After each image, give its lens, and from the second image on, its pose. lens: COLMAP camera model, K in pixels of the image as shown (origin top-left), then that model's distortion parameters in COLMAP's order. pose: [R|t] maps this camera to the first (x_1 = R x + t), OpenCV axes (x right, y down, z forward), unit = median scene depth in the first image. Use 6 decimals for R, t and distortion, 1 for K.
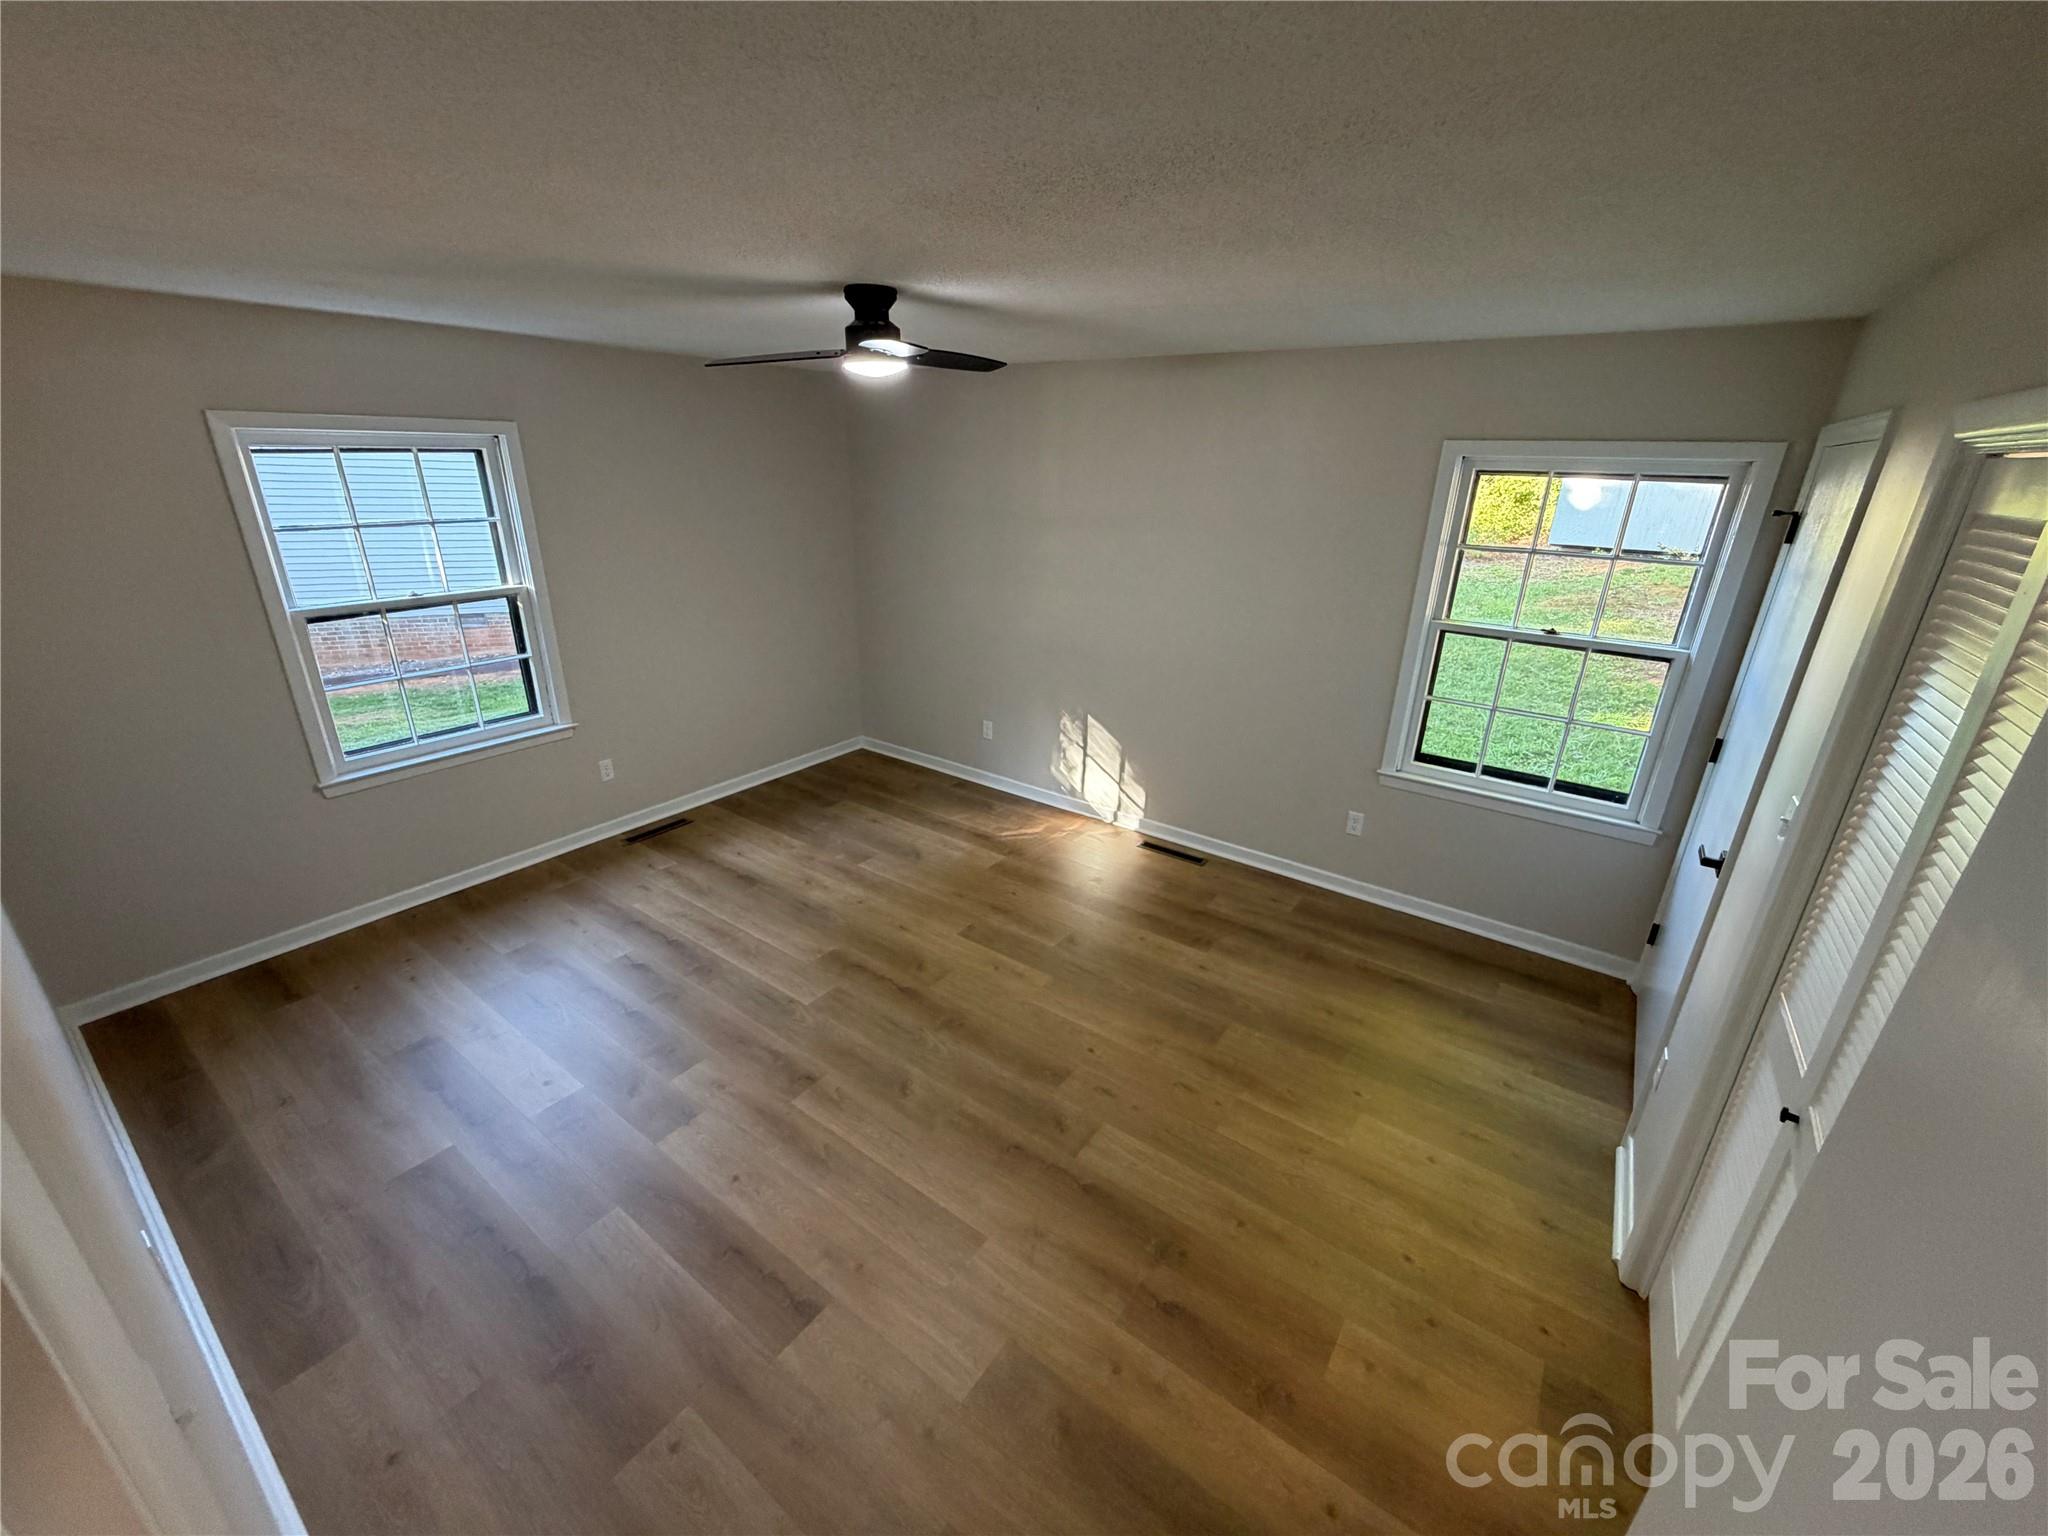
lens RADIAL K [[822.4, 0, 1018.6], [0, 822.4, 768.3], [0, 0, 1]] dist [-0.000526, 0.000032]
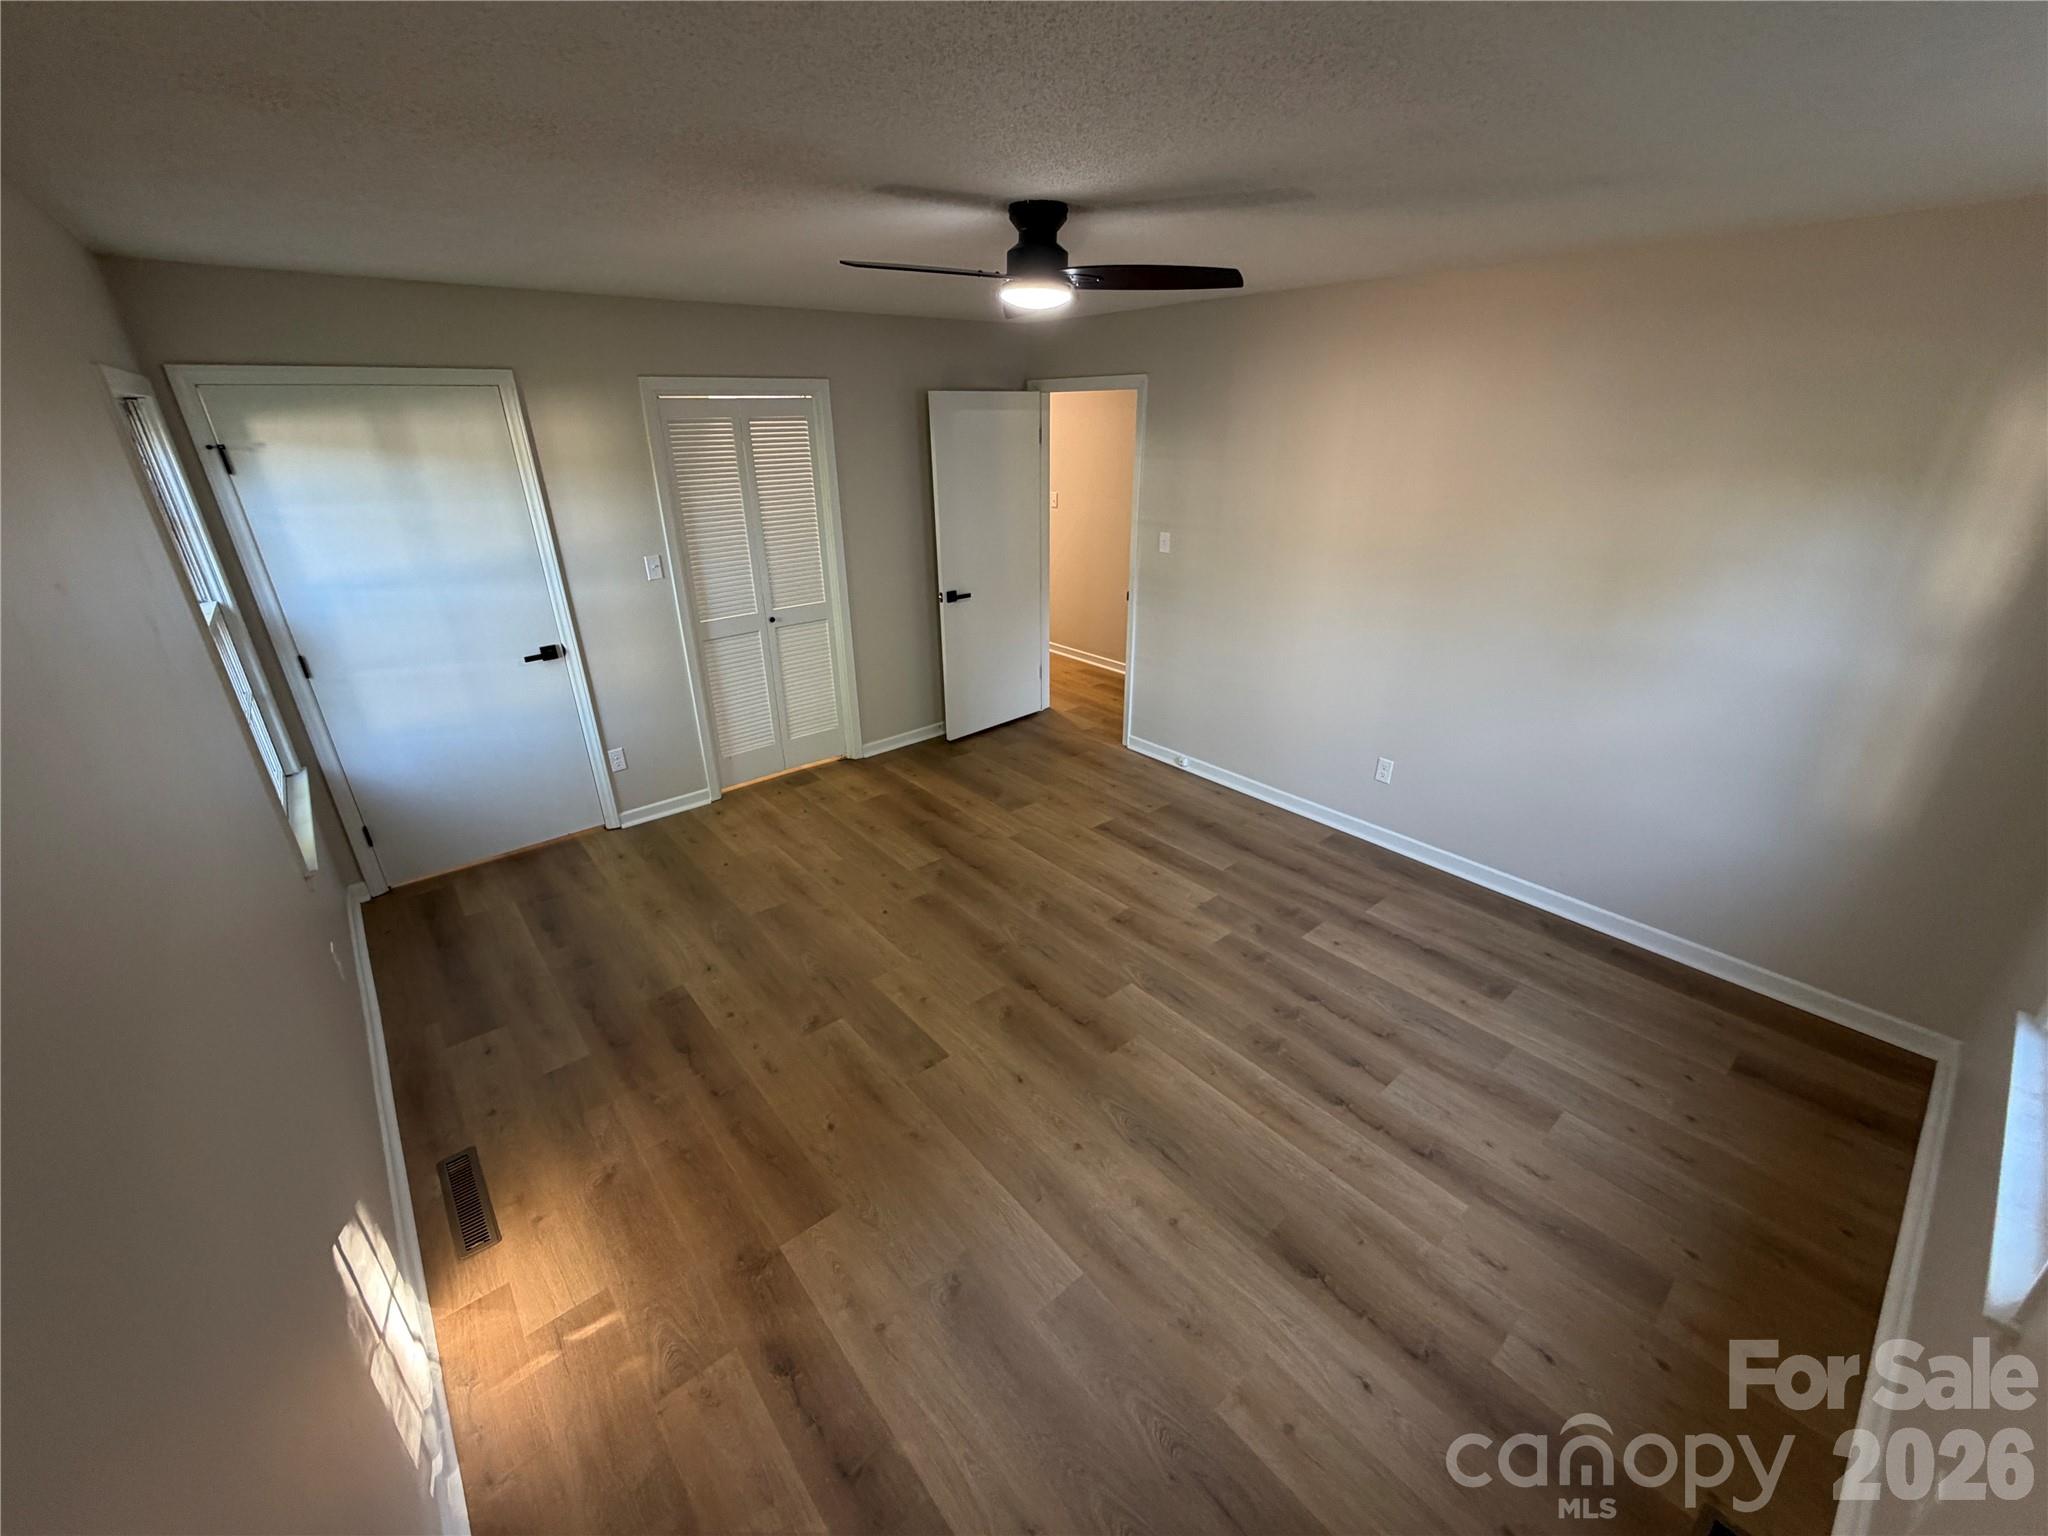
lens RADIAL K [[822.4, 0, 1018.6], [0, 822.4, 768.3], [0, 0, 1]] dist [-0.000526, 0.000032]
pose [[-0.970692, -0.107686, 0.214849, -0.298933], [0.075166, 0.713100, 0.697021, -0.557353], [-0.228269, 0.692742, -0.684106, 1.469696]]
